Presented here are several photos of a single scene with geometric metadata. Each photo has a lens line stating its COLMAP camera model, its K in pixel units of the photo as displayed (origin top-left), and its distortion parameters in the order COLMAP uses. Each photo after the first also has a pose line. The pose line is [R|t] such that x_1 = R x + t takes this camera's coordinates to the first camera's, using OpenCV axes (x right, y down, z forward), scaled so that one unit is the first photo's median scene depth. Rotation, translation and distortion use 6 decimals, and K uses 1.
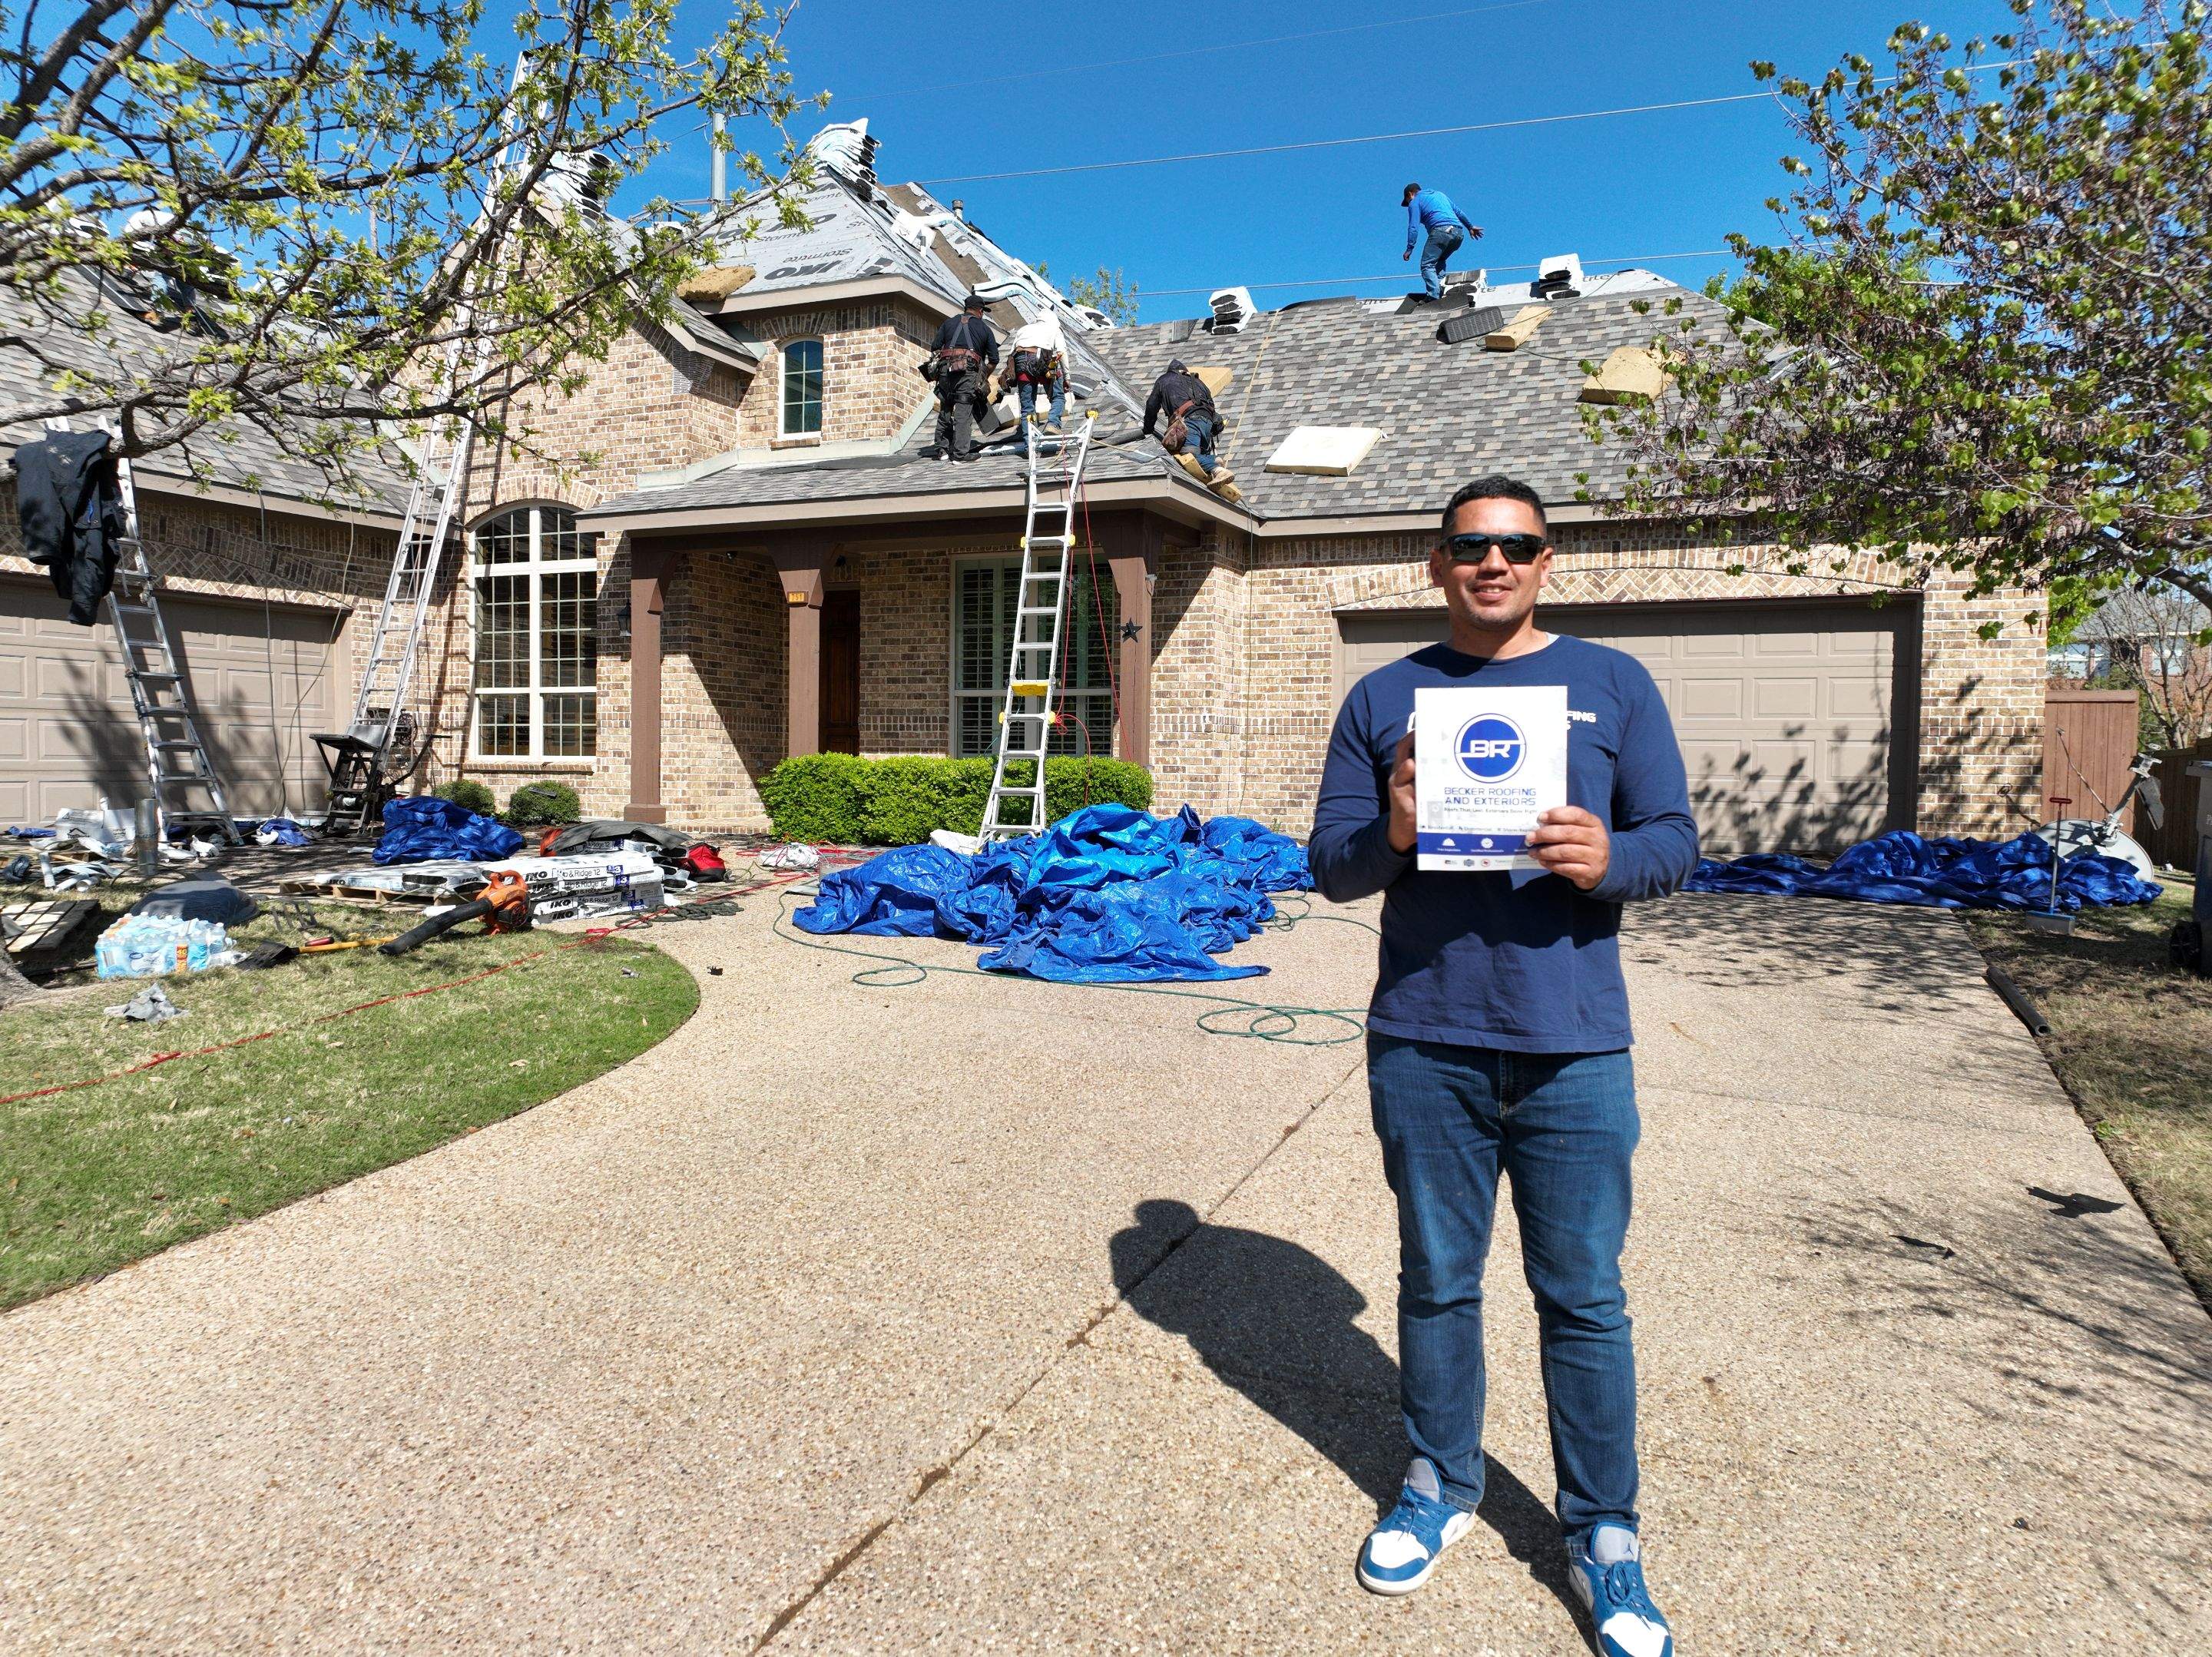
lens RADIAL K [[1558.2, 0, 1114.1], [0, 1558.2, 846.0], [0, 0, 1]] dist [-0.004047, 0.013719]
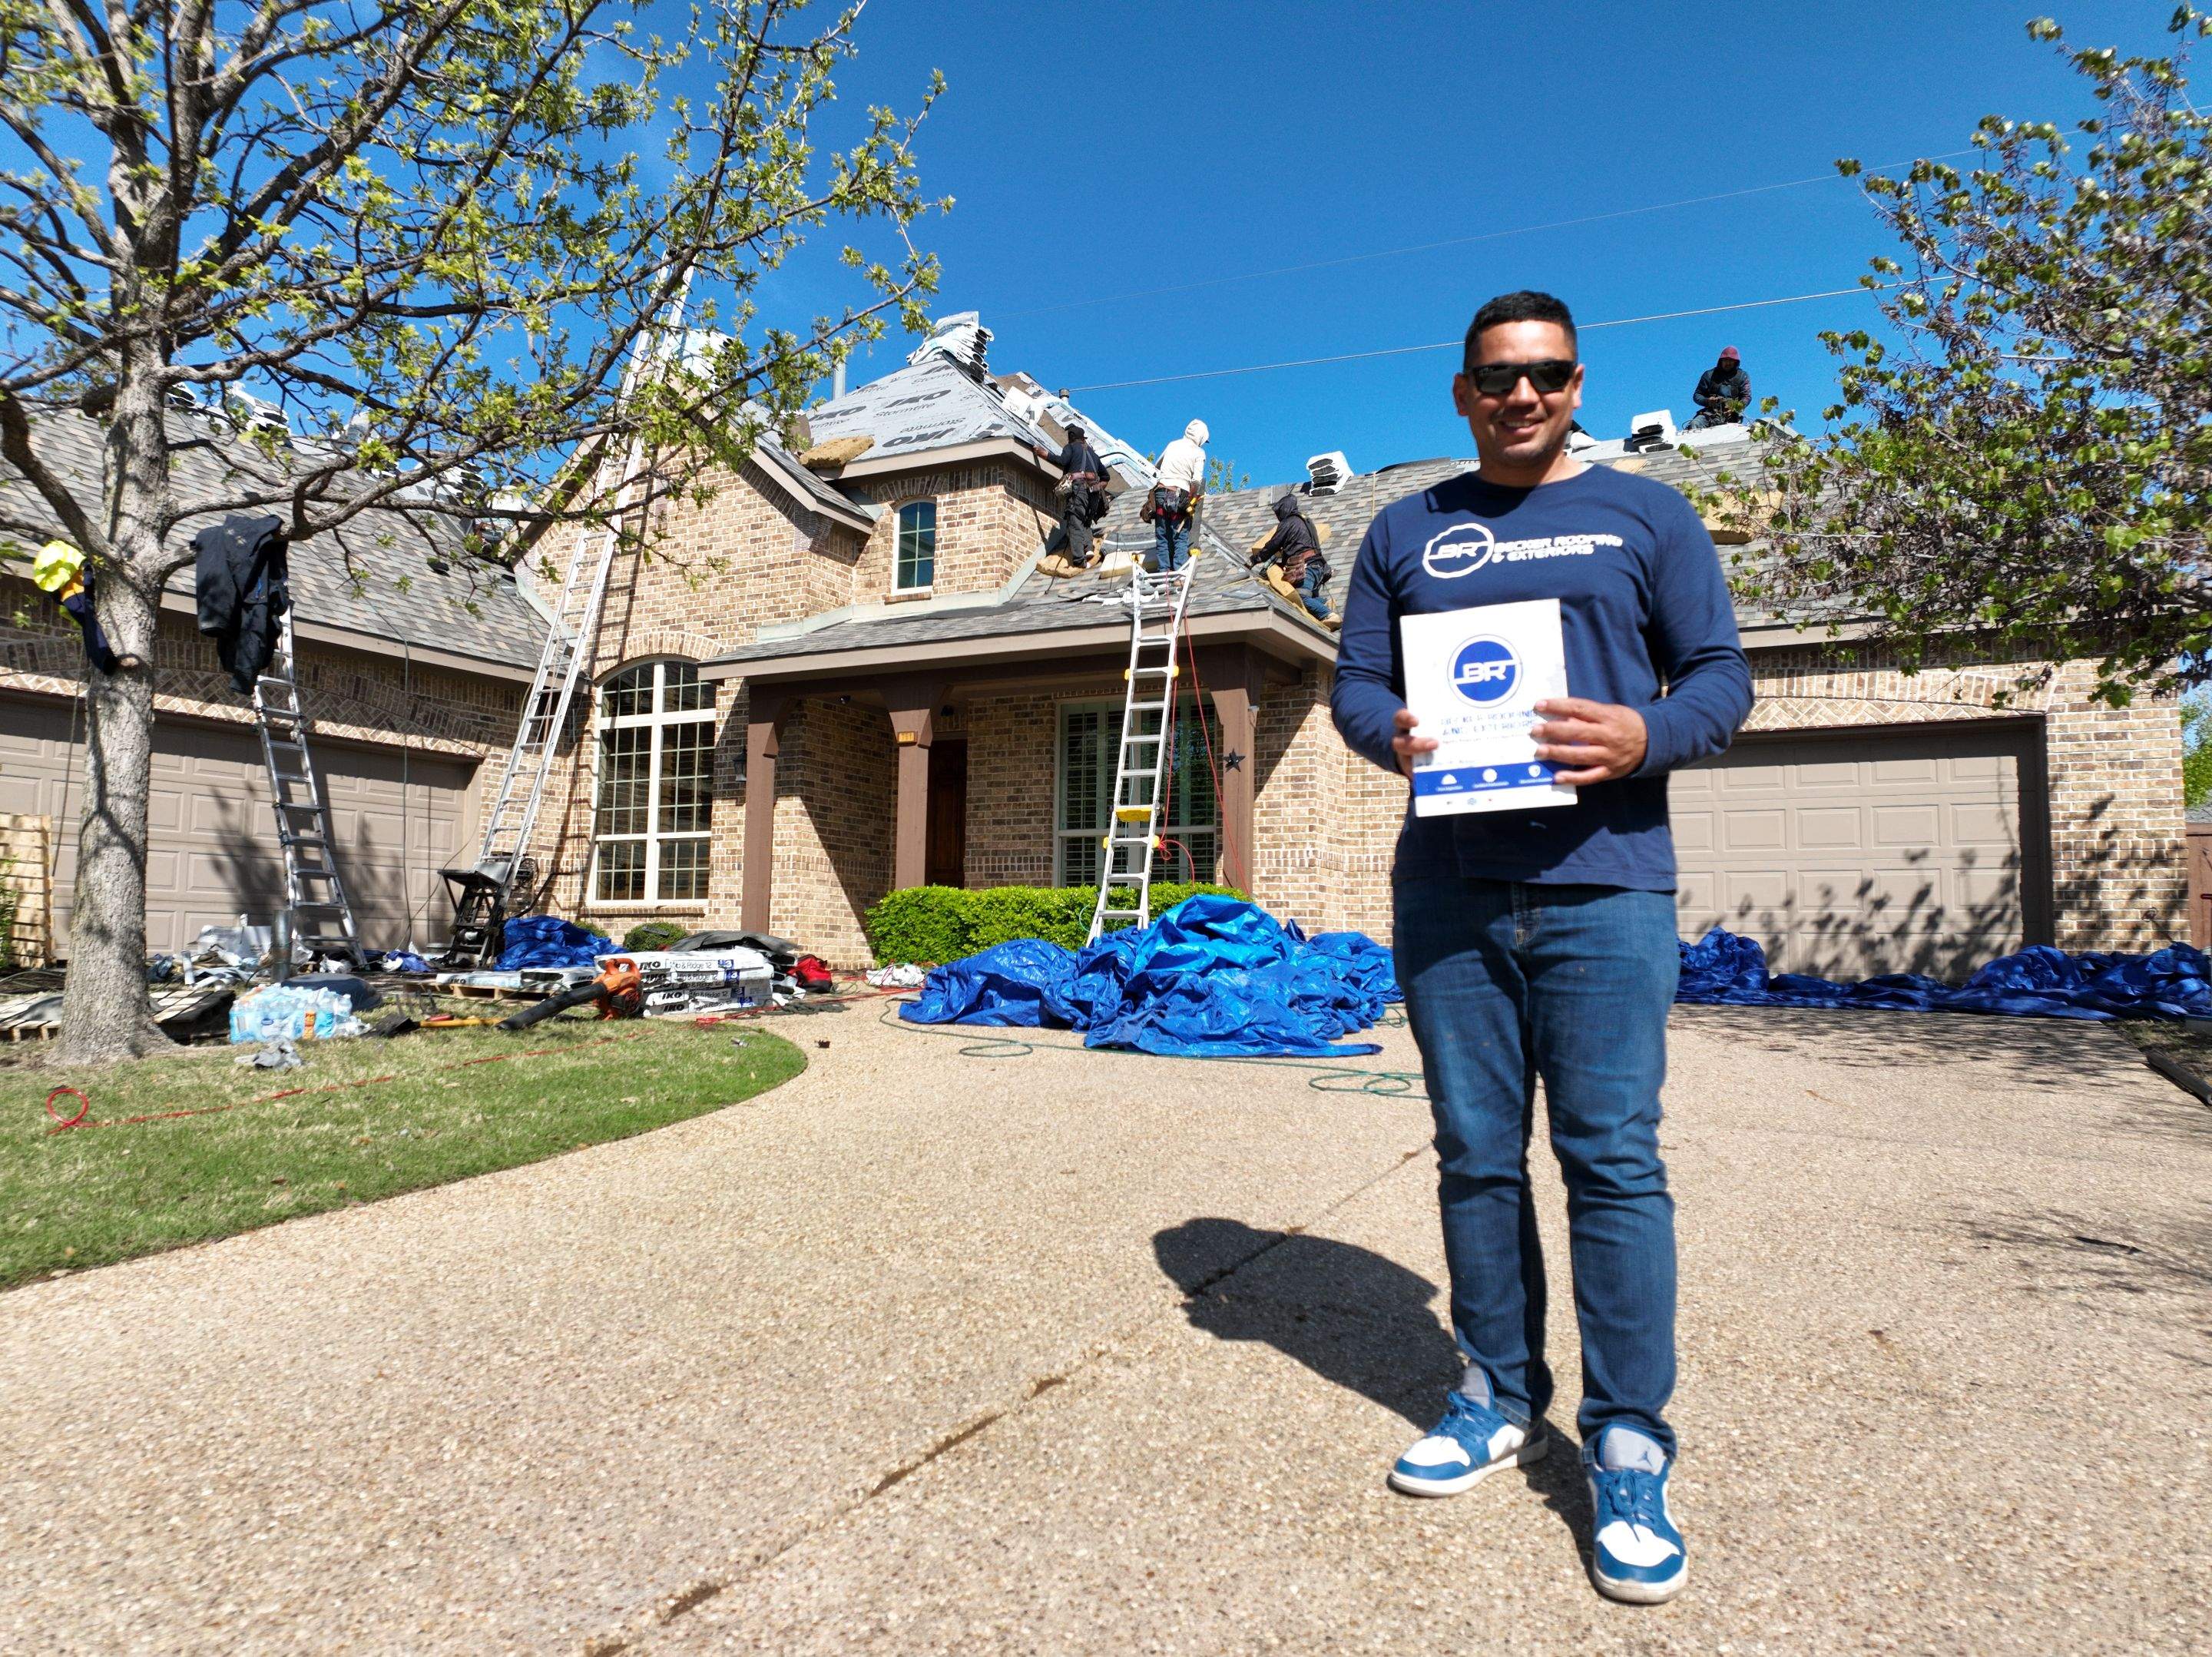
lens RADIAL K [[1558.2, 0, 1110.8], [0, 1558.2, 841.1], [0, 0, 1]] dist [-0.004047, 0.013719]
pose [[0.997874, -0.003942, -0.065046, -0.004800], [-0.004592, 0.991433, -0.130534, 0.067933], [0.065003, 0.130555, 0.989308, 0.004577]]
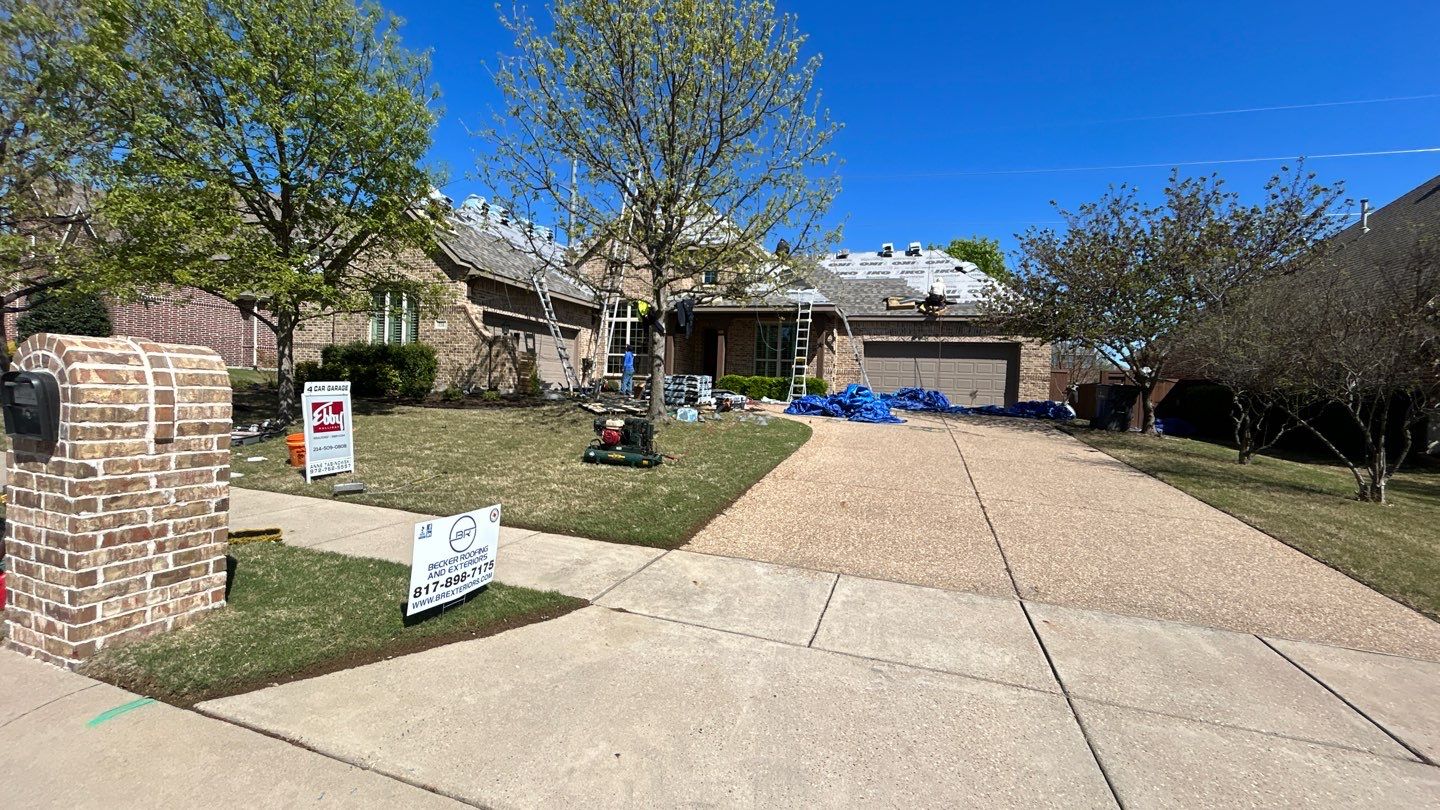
lens RADIAL K [[590.0, 0, 715.9], [0, 590.0, 405.0], [0, 0, 1]] dist [-0.002327, 0.000083]
pose [[0.995579, 0.025852, 0.090298, -0.548313], [-0.023552, 0.999373, -0.026448, 0.077399], [-0.090925, 0.024204, 0.995564, -0.591728]]
